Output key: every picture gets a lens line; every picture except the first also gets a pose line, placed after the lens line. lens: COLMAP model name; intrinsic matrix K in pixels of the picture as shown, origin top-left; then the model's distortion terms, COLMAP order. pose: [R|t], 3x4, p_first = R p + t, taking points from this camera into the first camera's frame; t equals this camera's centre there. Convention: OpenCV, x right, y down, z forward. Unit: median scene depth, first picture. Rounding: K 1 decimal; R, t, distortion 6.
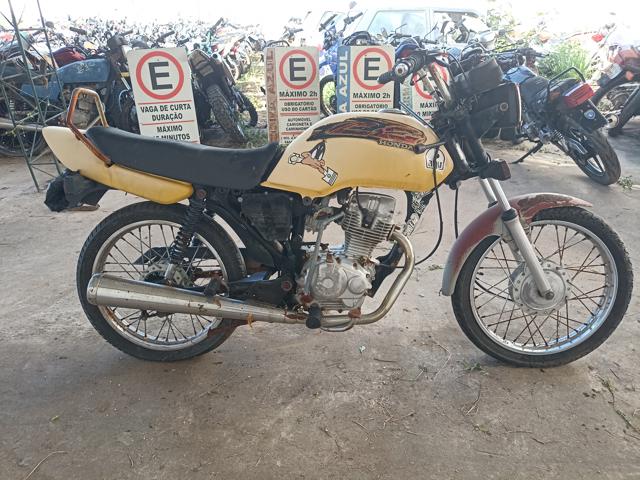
lens RADIAL K [[464.5, 0, 320.0], [0, 464.5, 240.0], [0, 0, 1]] dist [0.017931, -0.003608]
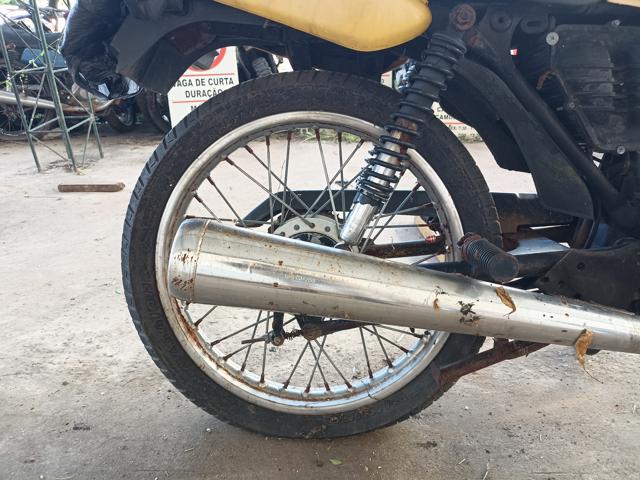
lens RADIAL K [[464.5, 0, 320.0], [0, 464.5, 240.0], [0, 0, 1]] dist [0.017931, -0.003608]
pose [[0.999948, 0.008587, 0.005564, -0.337810], [-0.008194, 0.997710, -0.067134, 0.102790], [-0.006128, 0.067085, 0.997728, 0.558977]]
